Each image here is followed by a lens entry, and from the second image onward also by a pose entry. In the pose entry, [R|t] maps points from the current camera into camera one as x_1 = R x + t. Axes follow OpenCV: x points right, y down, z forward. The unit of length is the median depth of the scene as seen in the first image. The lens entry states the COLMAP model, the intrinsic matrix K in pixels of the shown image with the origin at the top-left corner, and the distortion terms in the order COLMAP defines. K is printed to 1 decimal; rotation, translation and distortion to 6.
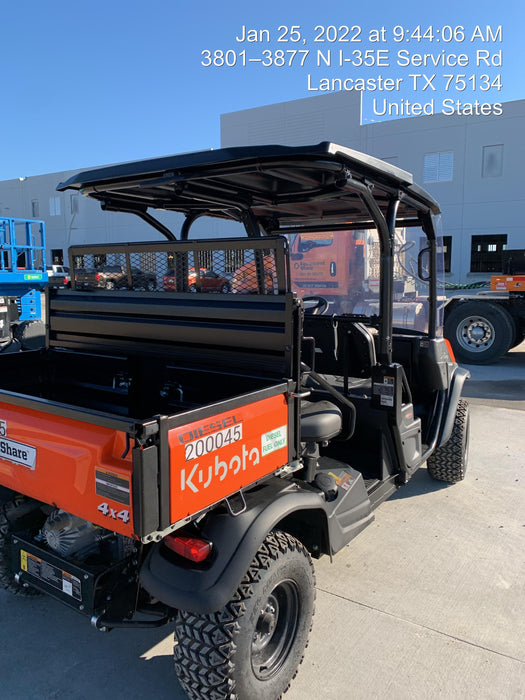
lens RADIAL K [[533.7, 0, 273.2], [0, 533.7, 335.3], [0, 0, 1]] dist [0.086203, -0.116749]
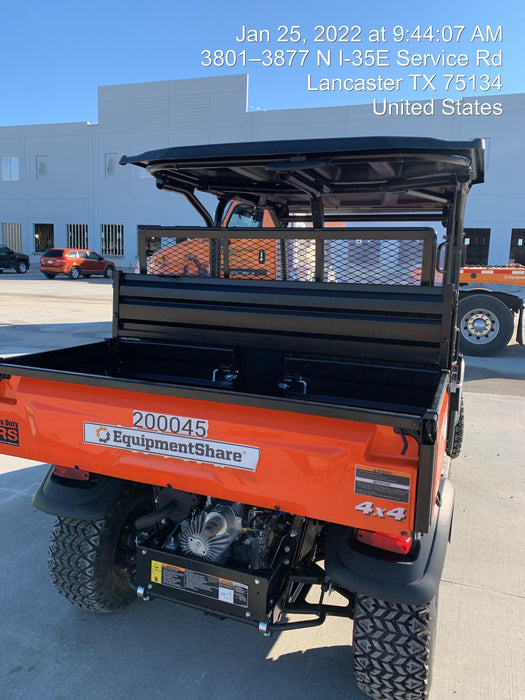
lens RADIAL K [[533.7, 0, 273.2], [0, 533.7, 335.3], [0, 0, 1]] dist [0.086203, -0.116749]
pose [[0.971213, -0.002600, 0.238198, -0.496134], [-0.003539, 0.999673, 0.025344, -0.008143], [-0.238186, -0.025458, 0.970886, 0.078453]]
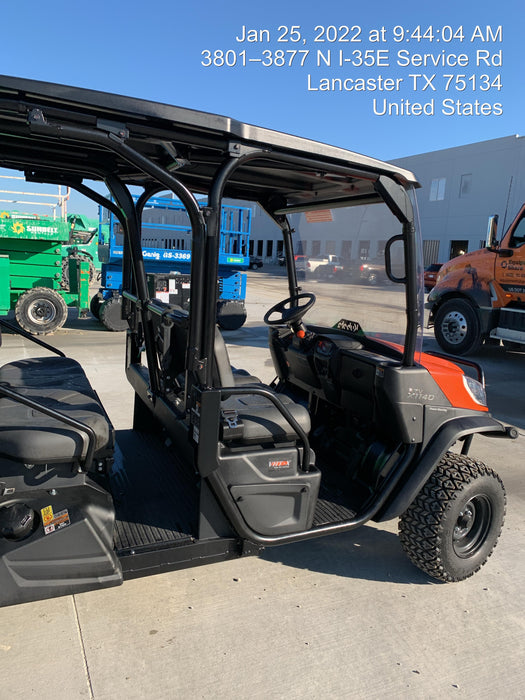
lens RADIAL K [[533.7, 0, 273.2], [0, 533.7, 335.3], [0, 0, 1]] dist [0.086203, -0.116749]
pose [[0.852831, 0.129674, -0.505830, 0.862328], [-0.124256, 0.991246, 0.044618, -0.076751], [0.507188, 0.024801, 0.861479, 0.551703]]
